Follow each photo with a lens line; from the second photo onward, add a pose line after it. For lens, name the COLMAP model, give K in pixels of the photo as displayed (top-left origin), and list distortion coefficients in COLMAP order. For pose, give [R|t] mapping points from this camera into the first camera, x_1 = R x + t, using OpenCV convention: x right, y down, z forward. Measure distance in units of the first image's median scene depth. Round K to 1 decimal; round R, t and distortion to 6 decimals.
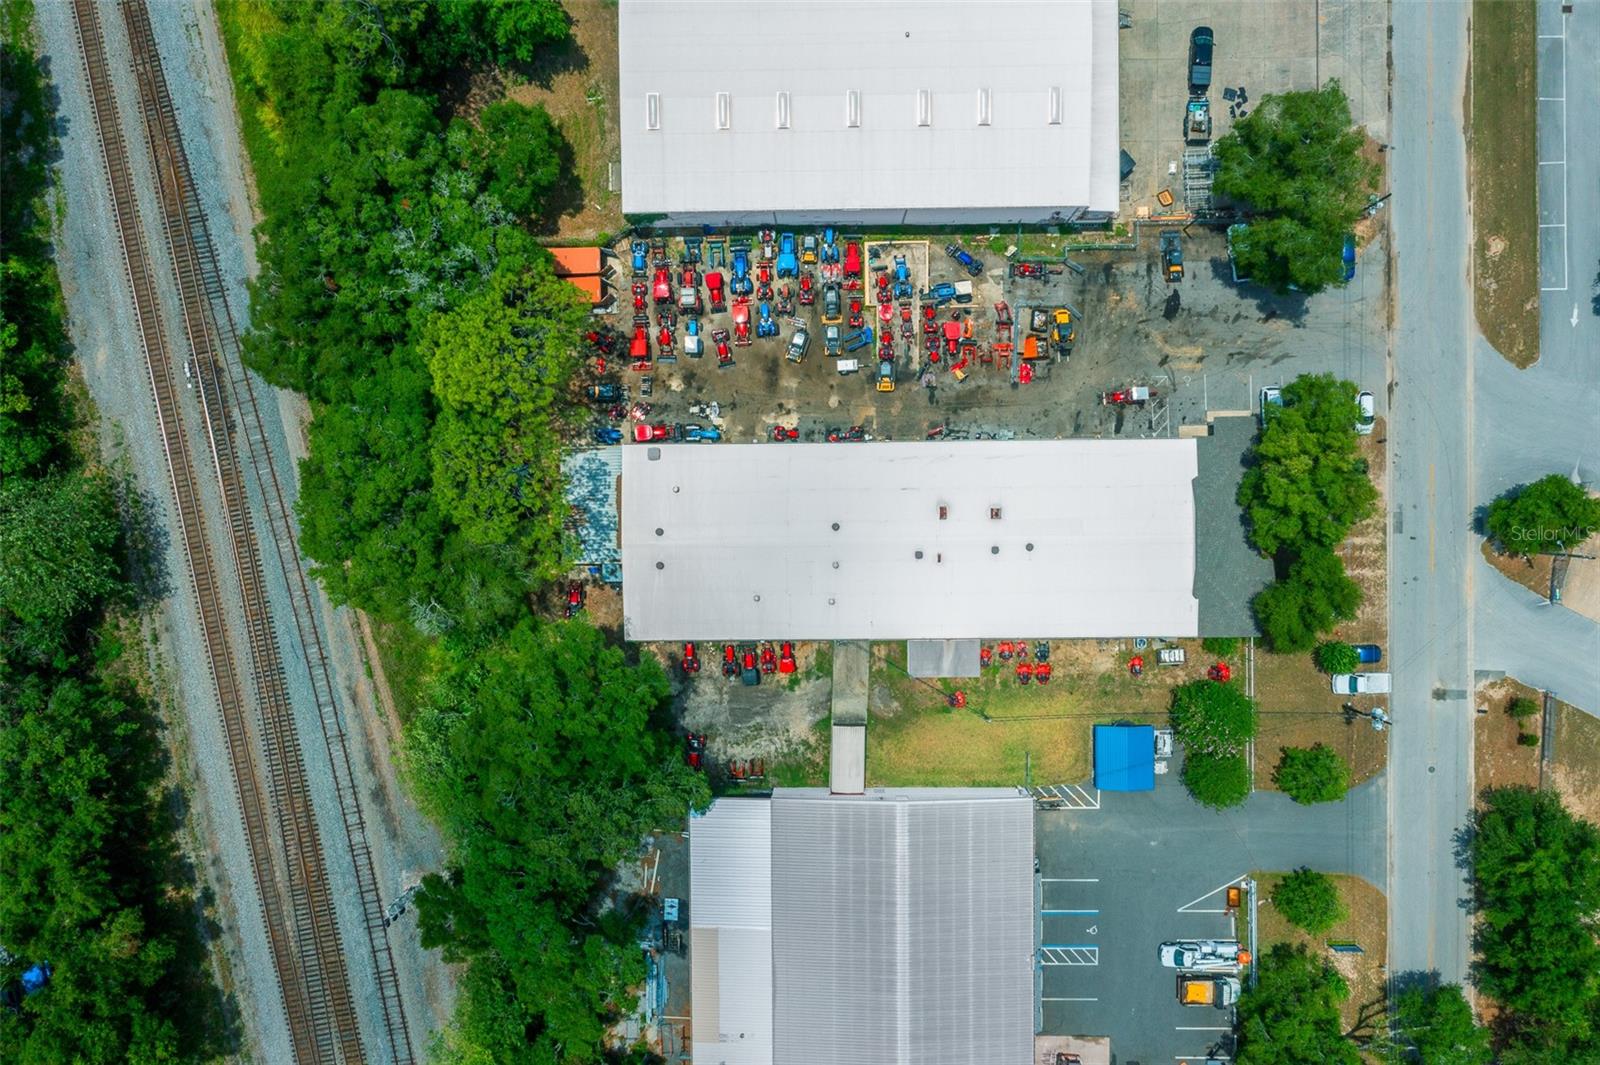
lens RADIAL K [[1279.0, 0, 800.0], [0, 1279.0, 532.5], [0, 0, 1]] dist [-0.017827, -0.006993]
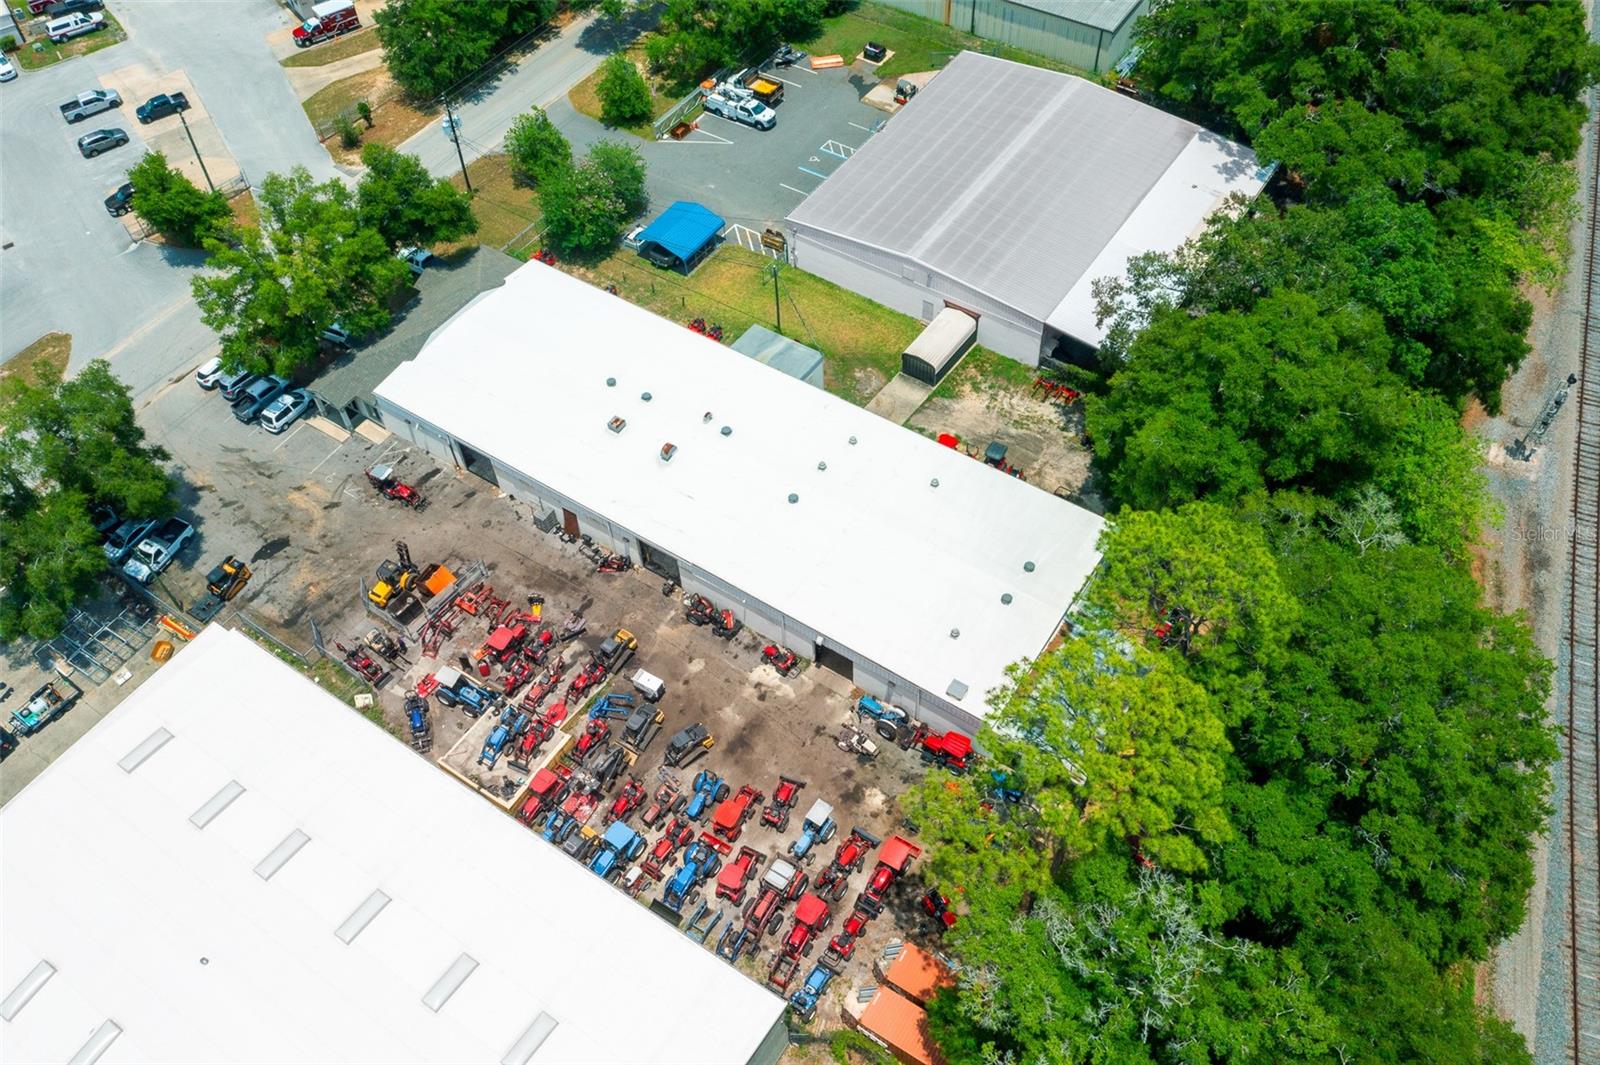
lens RADIAL K [[1279.0, 0, 800.0], [0, 1279.0, 532.5], [0, 0, 1]] dist [-0.017827, -0.006993]
pose [[-0.822204, -0.405358, 0.399582, -0.270288], [0.565917, -0.657381, 0.497582, -0.371373], [0.060979, 0.635244, 0.769901, 0.423083]]
